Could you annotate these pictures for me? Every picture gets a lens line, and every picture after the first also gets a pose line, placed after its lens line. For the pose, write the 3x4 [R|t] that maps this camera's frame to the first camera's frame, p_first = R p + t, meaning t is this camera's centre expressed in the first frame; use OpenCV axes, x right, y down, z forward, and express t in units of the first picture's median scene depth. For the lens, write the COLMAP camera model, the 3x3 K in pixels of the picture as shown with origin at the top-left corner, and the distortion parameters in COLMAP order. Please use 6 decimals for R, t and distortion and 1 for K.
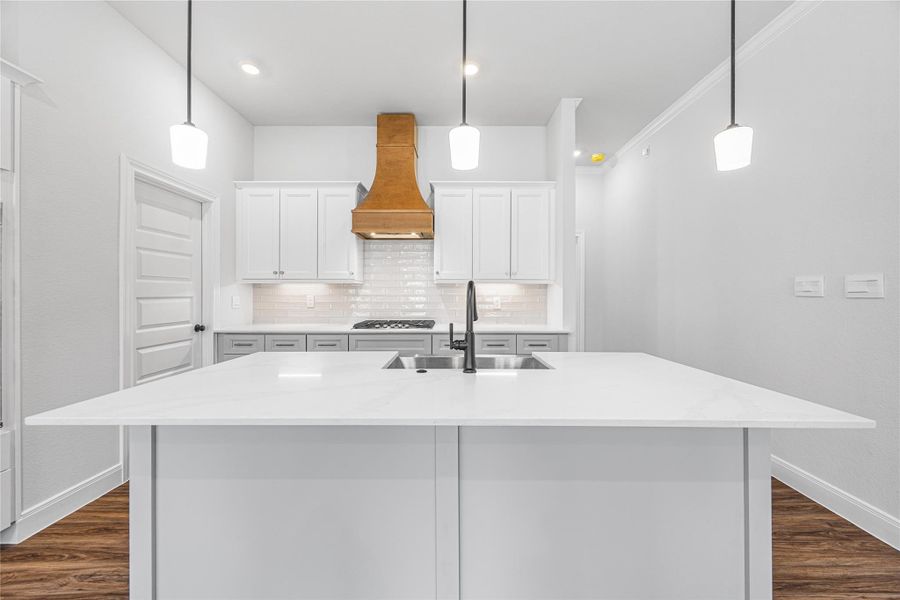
lens RADIAL K [[333.1, 0, 452.1], [0, 333.1, 297.1], [0, 0, 1]] dist [-0.003655, -0.000190]
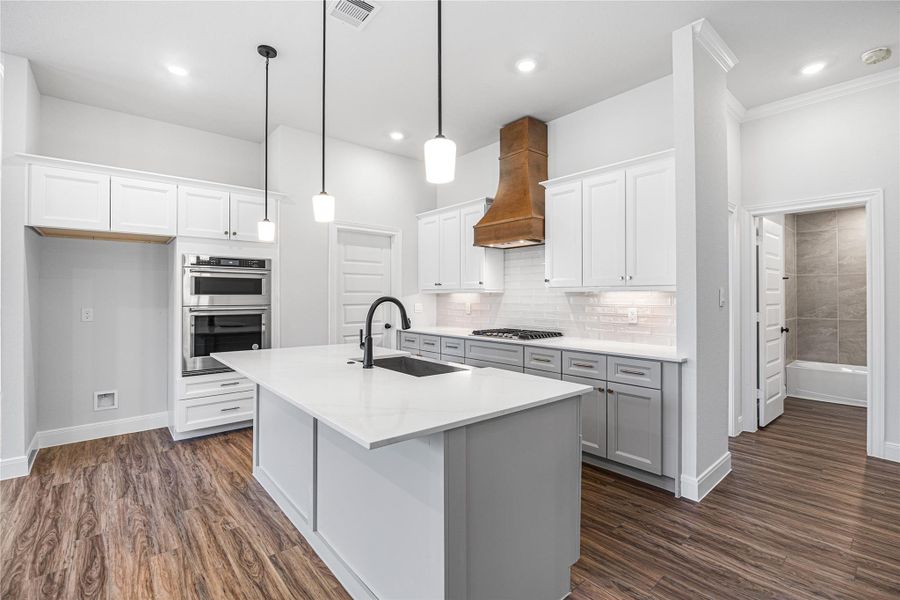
lens RADIAL K [[403.5, 0, 448.5], [0, 403.5, 291.9], [0, 0, 1]] dist [-0.016447, 0.000112]
pose [[0.656320, -0.009181, -0.754427, 0.619650], [-0.004816, 0.999855, -0.016358, -0.021983], [0.754468, 0.014370, 0.656180, 0.067343]]
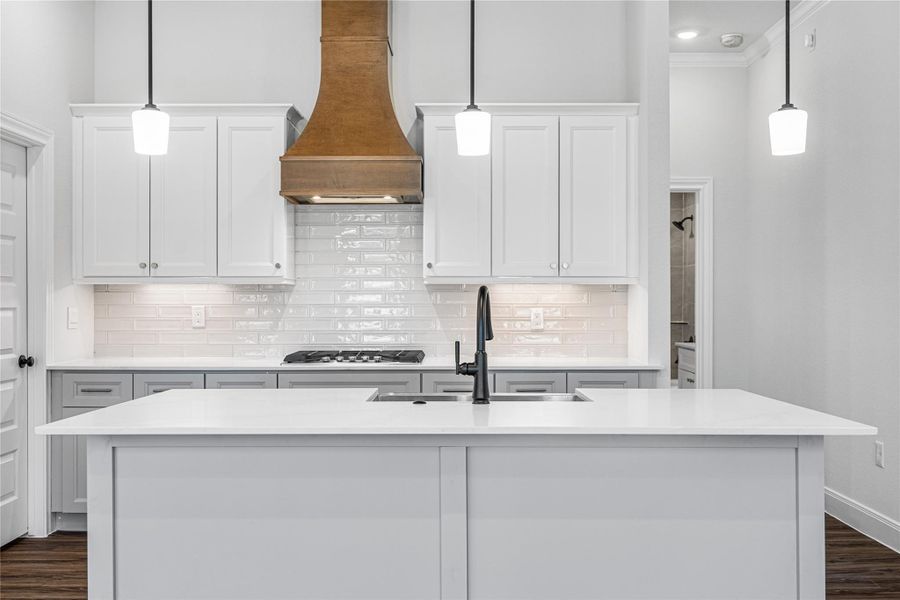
lens RADIAL K [[848.3, 0, 448.5], [0, 848.3, 302.3], [0, 0, 1]] dist [0.010386, 0.000000]
pose [[0.999990, -0.002431, -0.003639, -0.007039], [0.002403, 0.999968, -0.007658, 0.001589], [0.003657, 0.007649, 0.999964, -0.446472]]
